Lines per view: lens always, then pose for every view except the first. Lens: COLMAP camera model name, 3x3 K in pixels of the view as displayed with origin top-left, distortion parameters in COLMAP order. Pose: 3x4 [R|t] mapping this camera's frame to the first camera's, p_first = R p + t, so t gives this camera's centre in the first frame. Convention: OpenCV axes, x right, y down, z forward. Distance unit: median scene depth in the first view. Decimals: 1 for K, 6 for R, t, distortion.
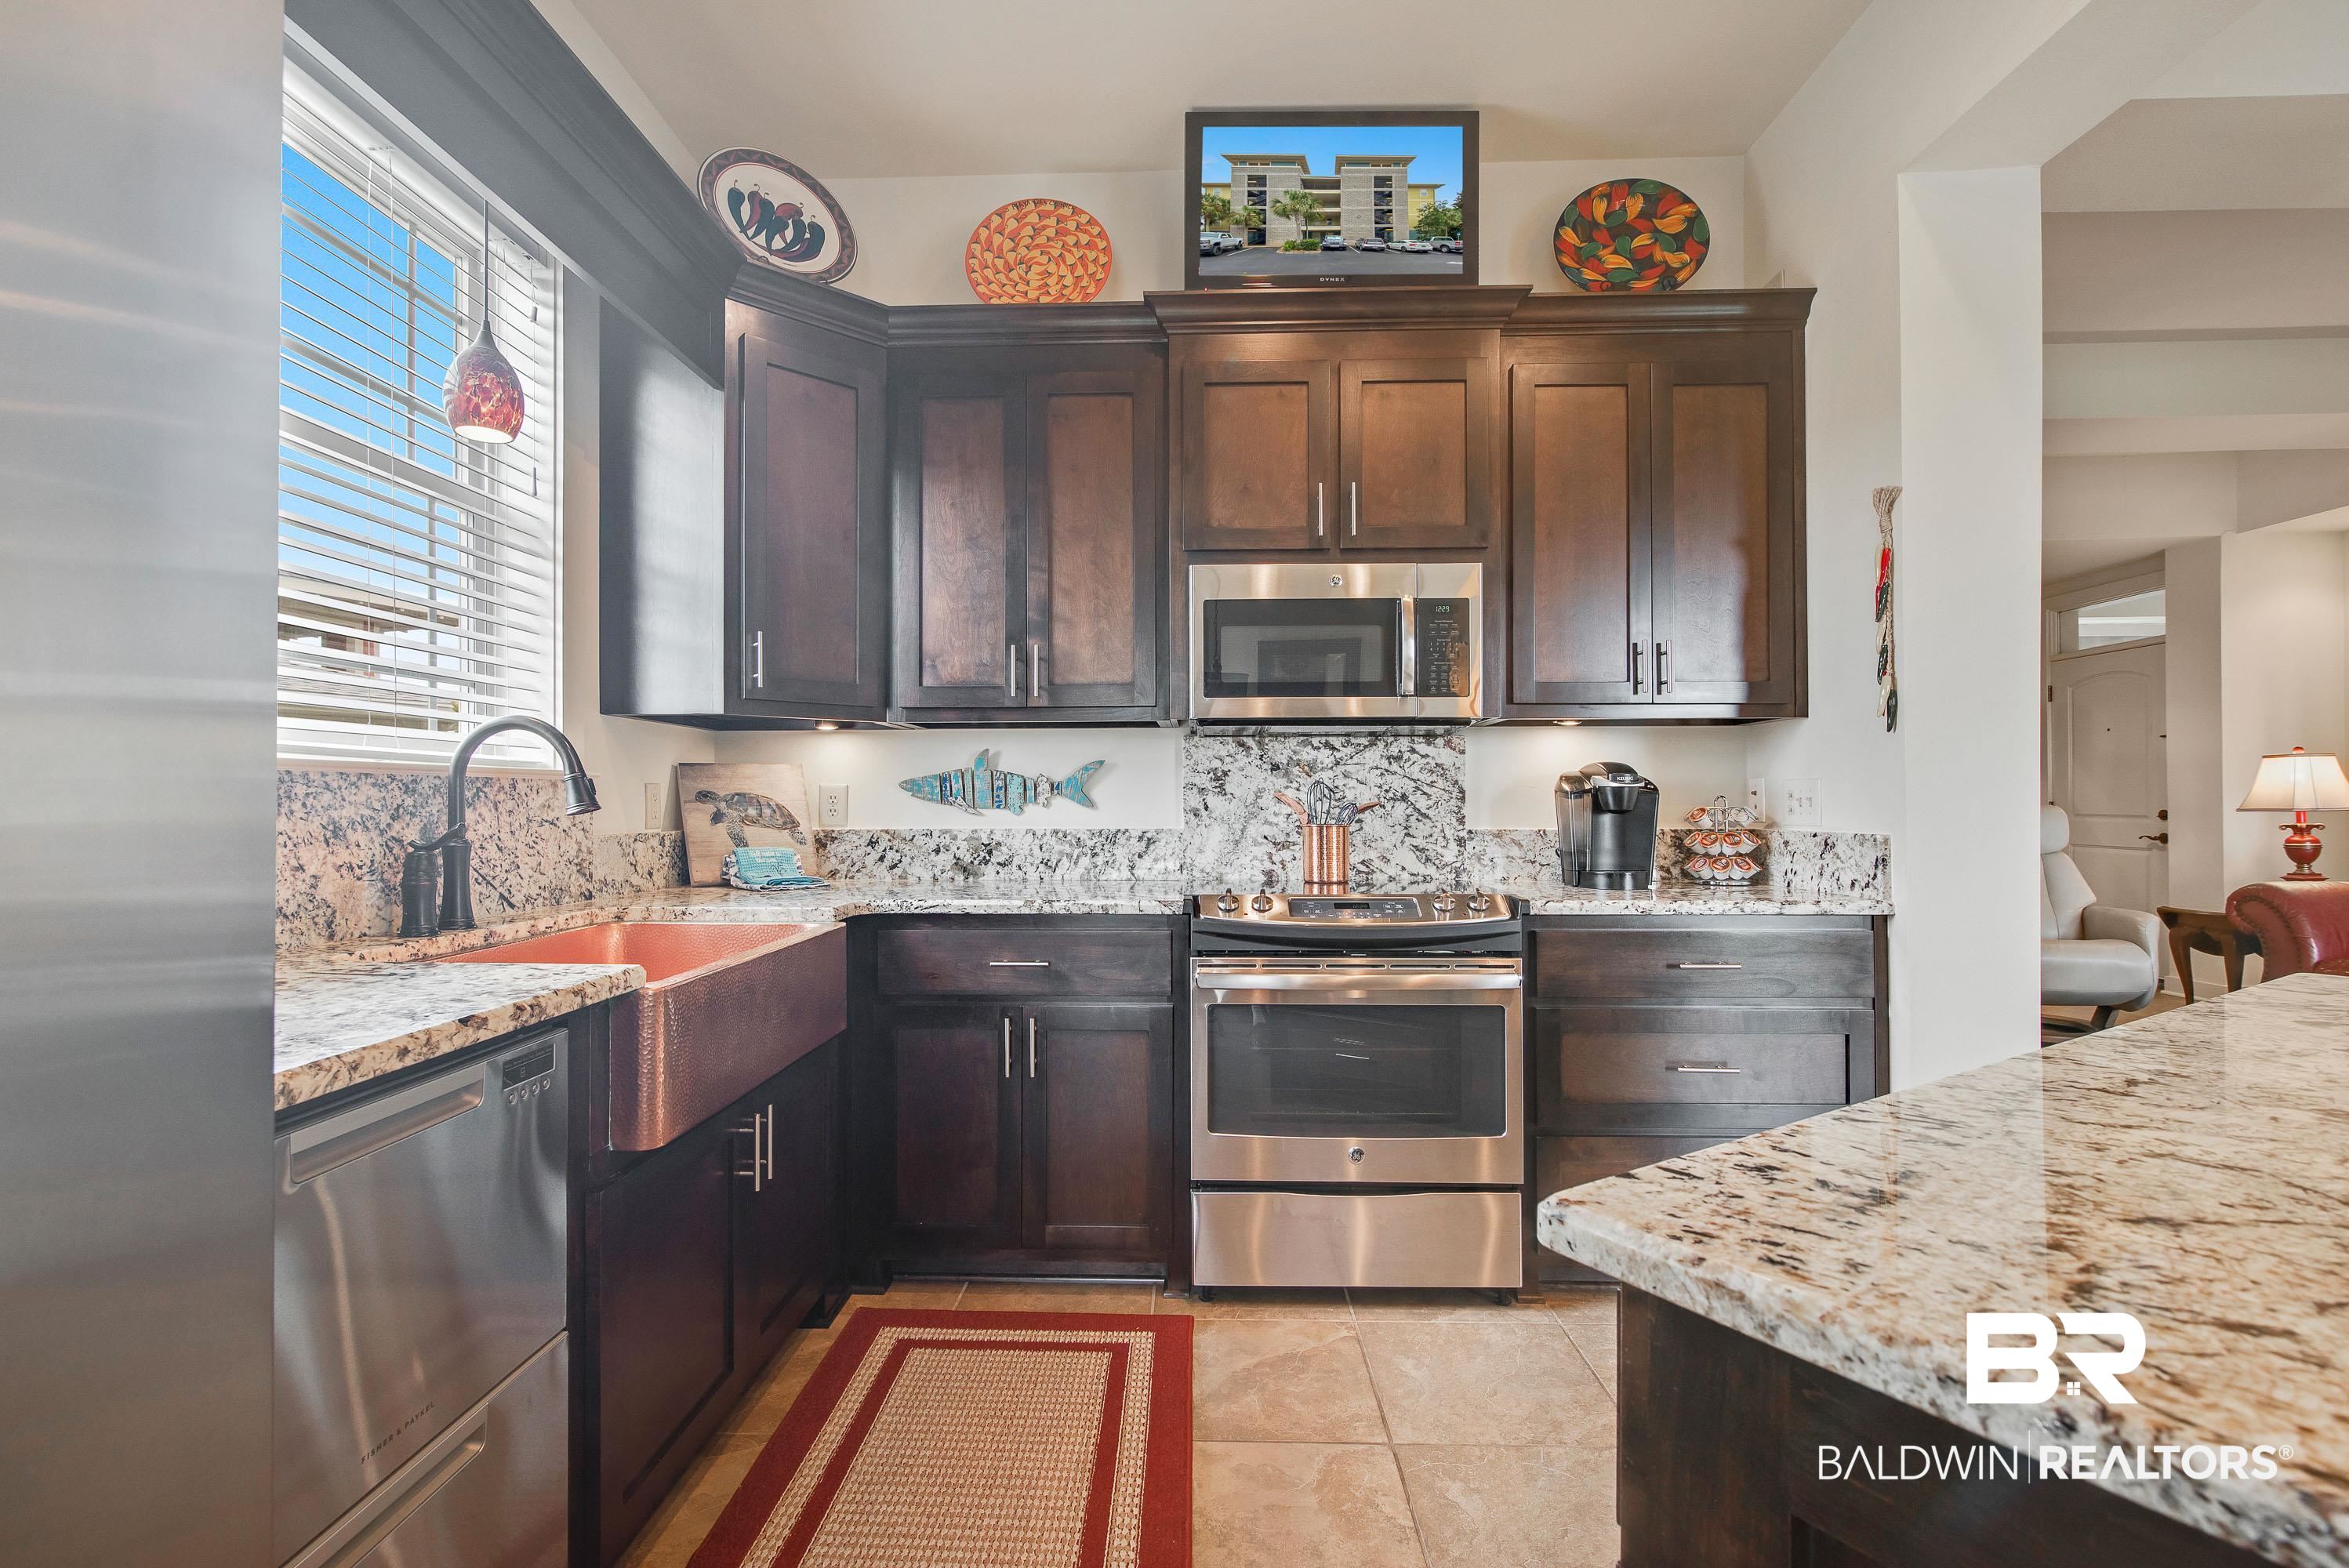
lens RADIAL K [[1081.3, 0, 1154.2], [0, 1081.3, 792.7], [0, 0, 1]] dist [-0.000055, -0.001682]
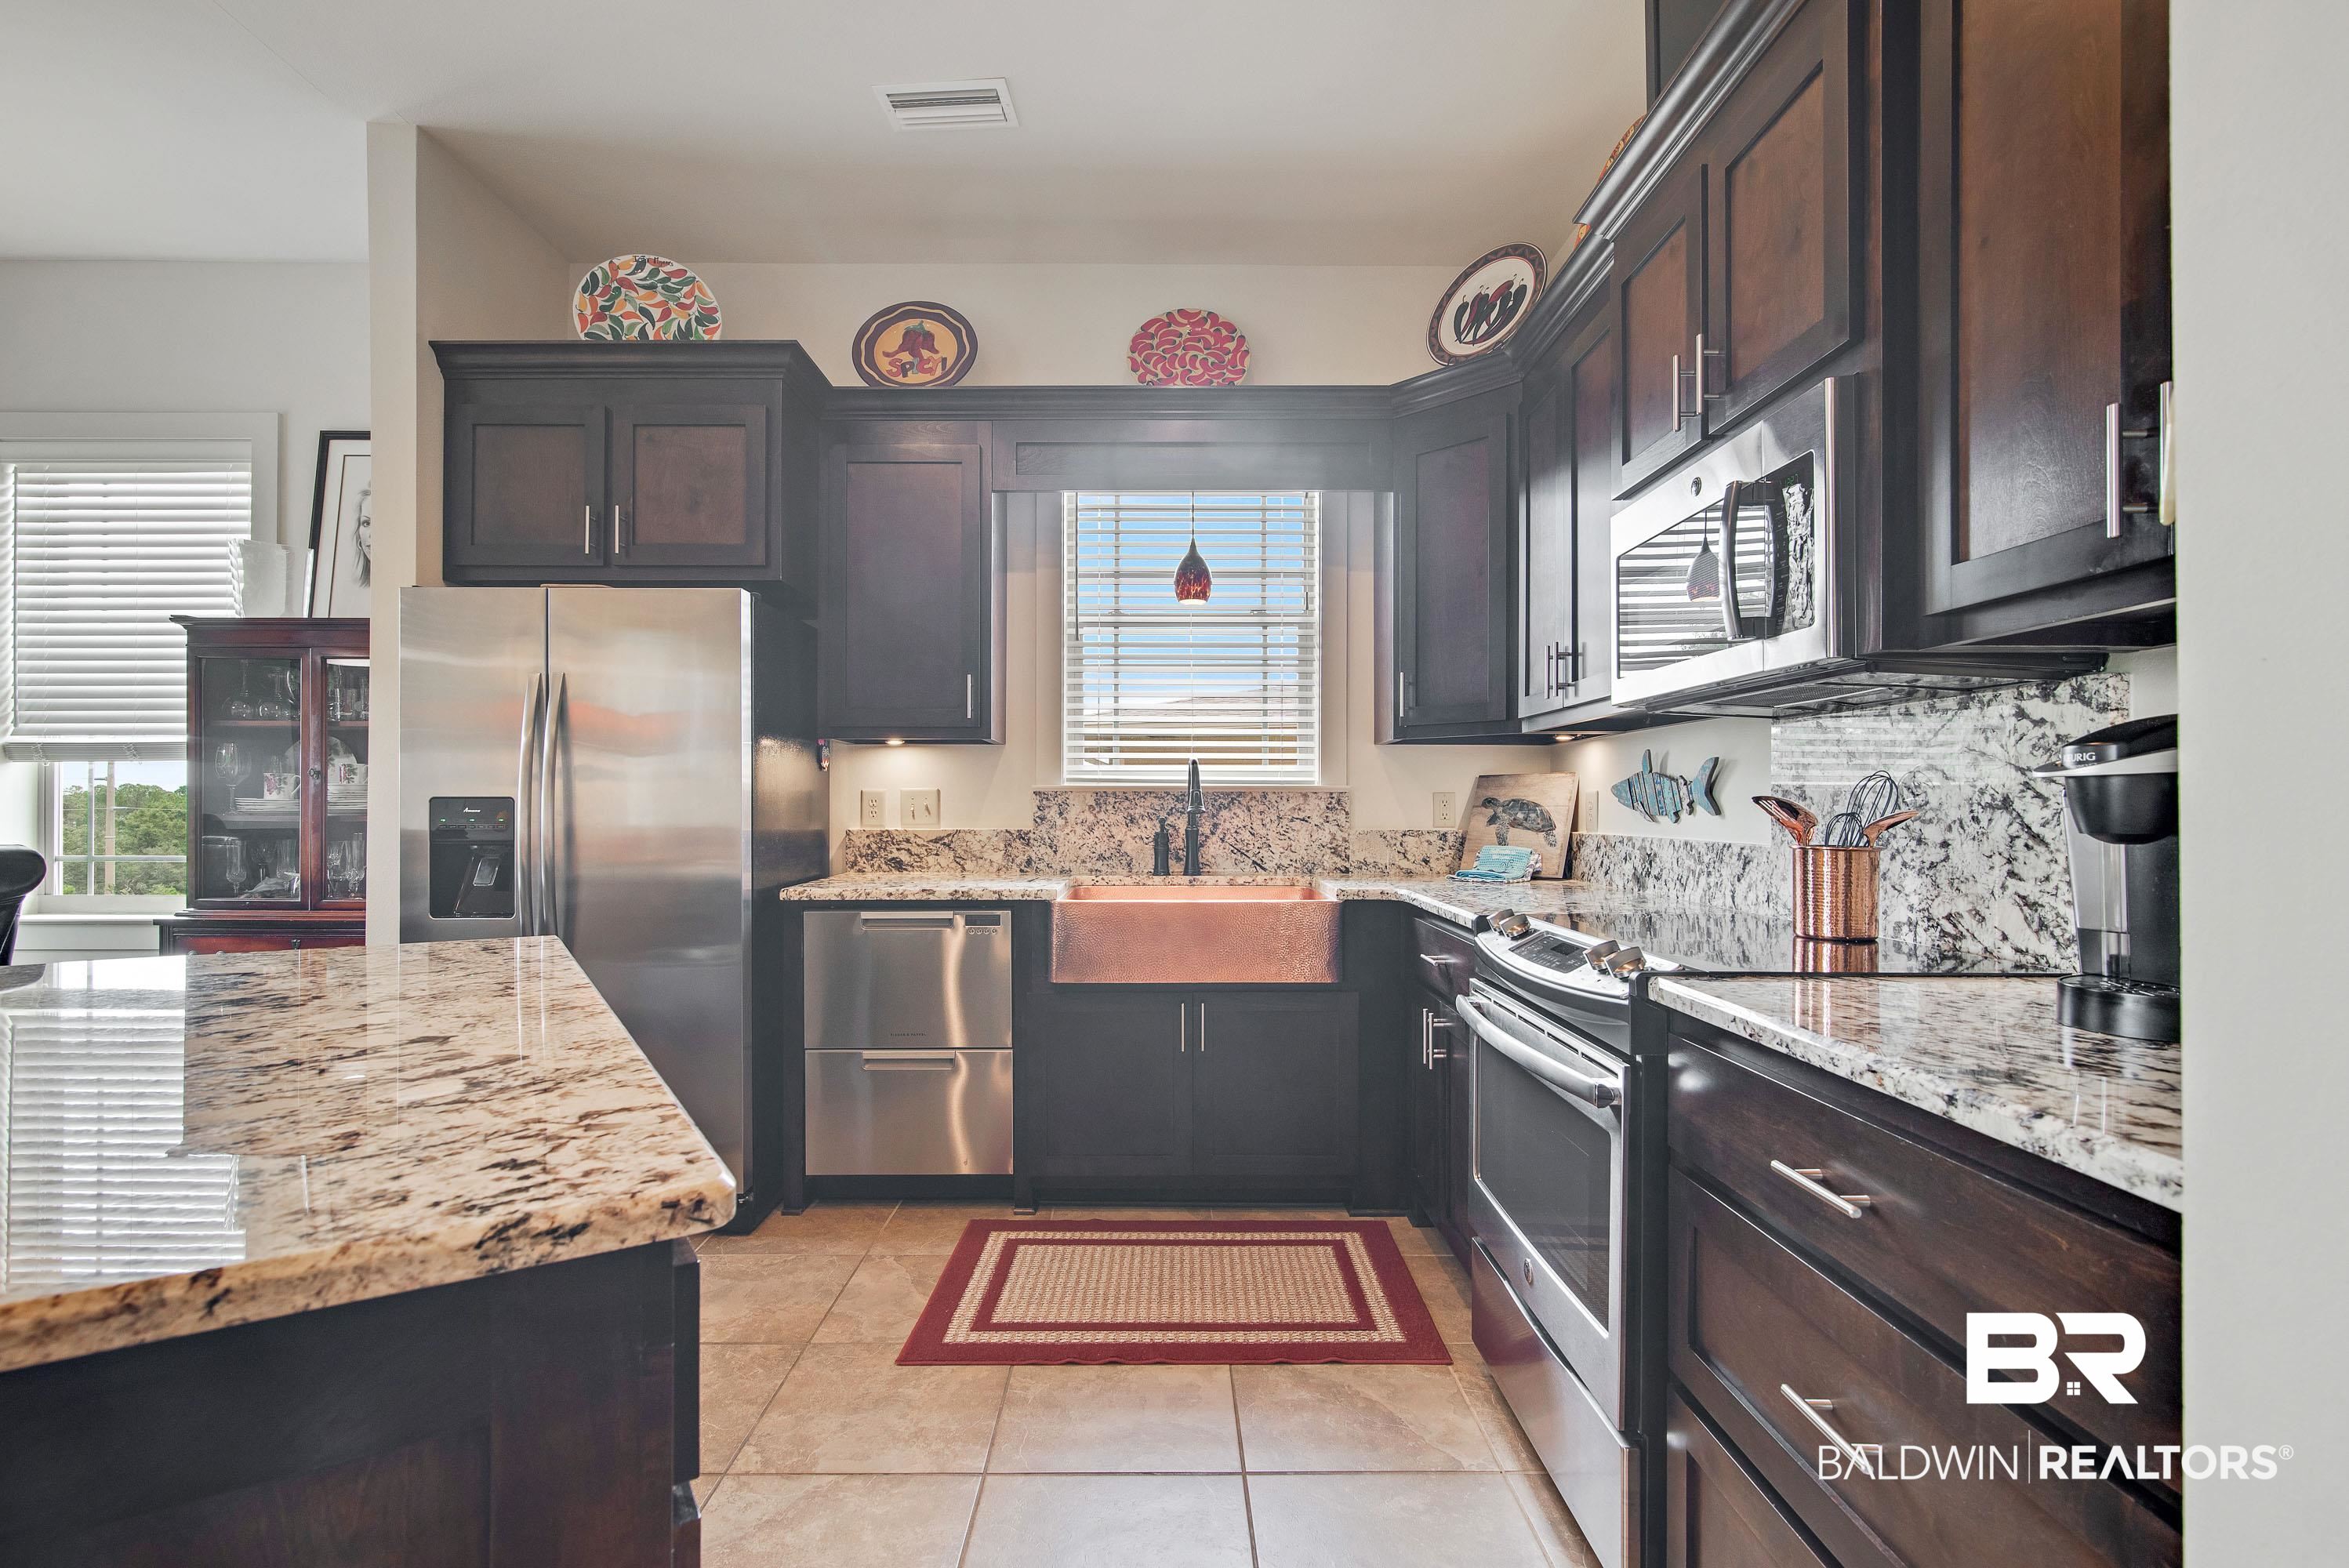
lens RADIAL K [[1081.3, 0, 1160.2], [0, 1081.3, 794.5], [0, 0, 1]] dist [-0.000055, -0.001682]
pose [[0.028849, -0.007108, -0.999559, 0.814228], [0.007085, 0.999951, -0.006906, 0.000836], [0.999559, -0.006882, 0.028898, 0.616104]]
